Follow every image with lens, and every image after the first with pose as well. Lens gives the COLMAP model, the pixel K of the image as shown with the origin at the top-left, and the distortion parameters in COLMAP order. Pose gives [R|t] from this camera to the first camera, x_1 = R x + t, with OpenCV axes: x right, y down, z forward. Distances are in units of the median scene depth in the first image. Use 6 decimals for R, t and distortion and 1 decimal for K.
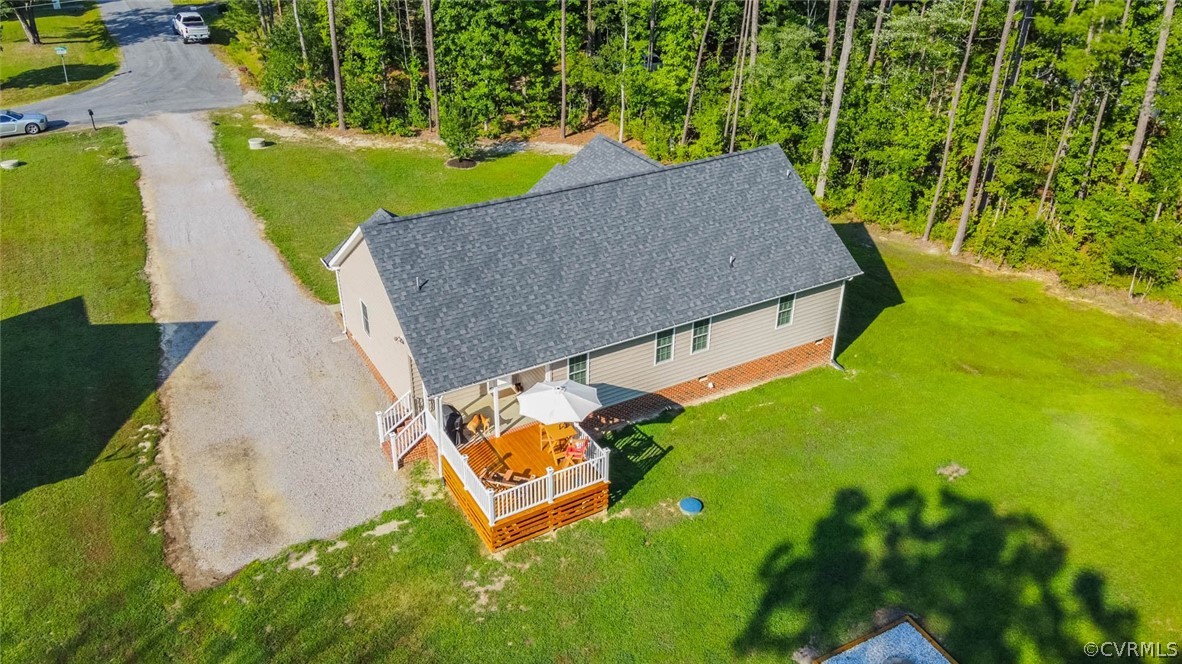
lens RADIAL K [[876.0, 0, 587.7], [0, 876.0, 325.1], [0, 0, 1]] dist [0.139019, -0.254100]
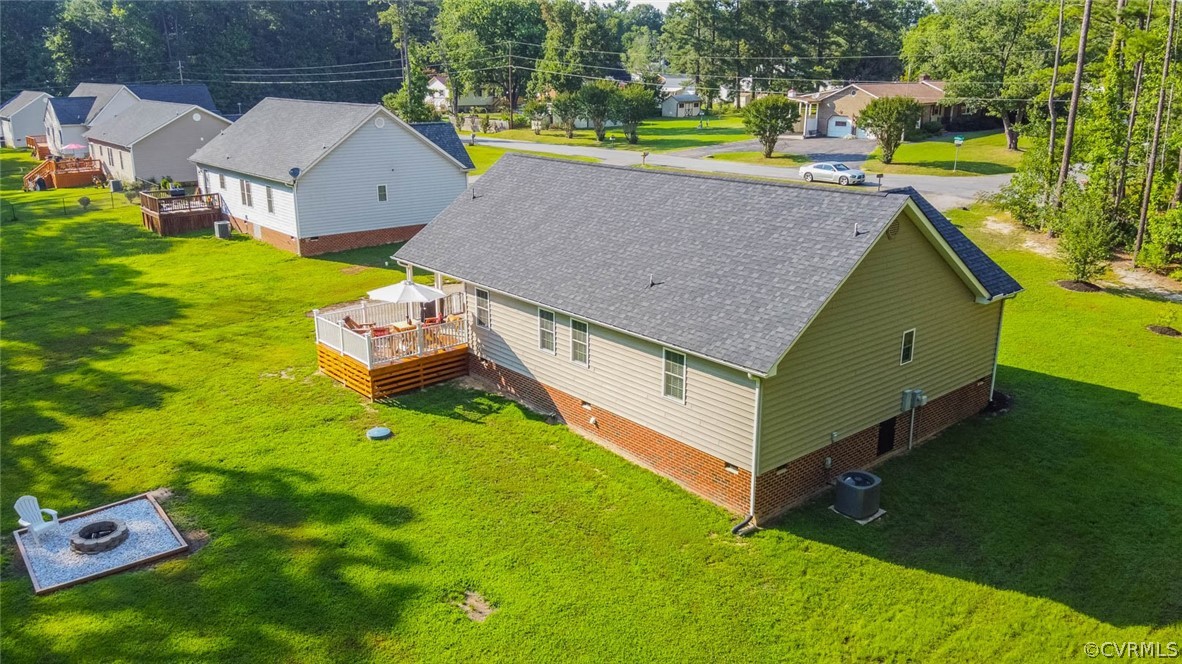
lens RADIAL K [[888.8, 0, 596.9], [0, 888.8, 308.6], [0, 0, 1]] dist [0.080217, -0.182764]
pose [[0.183017, 0.245804, -0.951885, 0.968066], [-0.462729, 0.875820, 0.137194, -0.145604], [0.867402, 0.415356, 0.274030, 0.808672]]
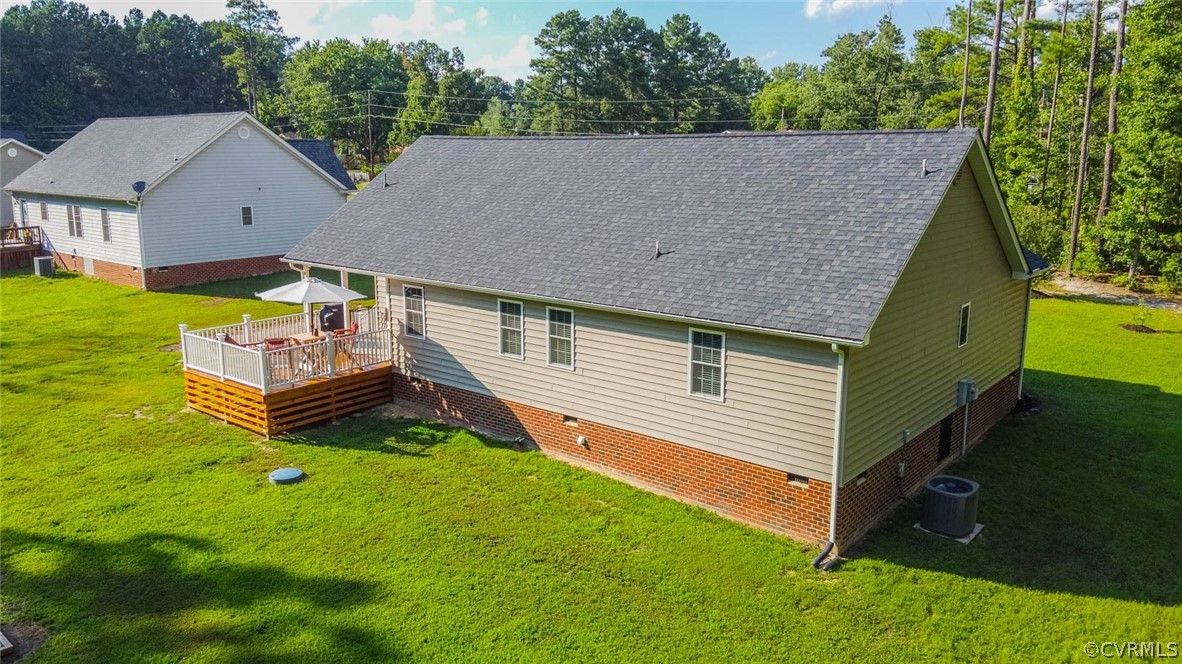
lens RADIAL K [[888.8, 0, 596.9], [0, 888.8, 308.6], [0, 0, 1]] dist [0.080217, -0.182764]
pose [[0.347030, 0.158832, -0.924307, 0.764444], [-0.439897, 0.897983, -0.010850, -0.012656], [0.828288, 0.410365, 0.381497, 0.805663]]
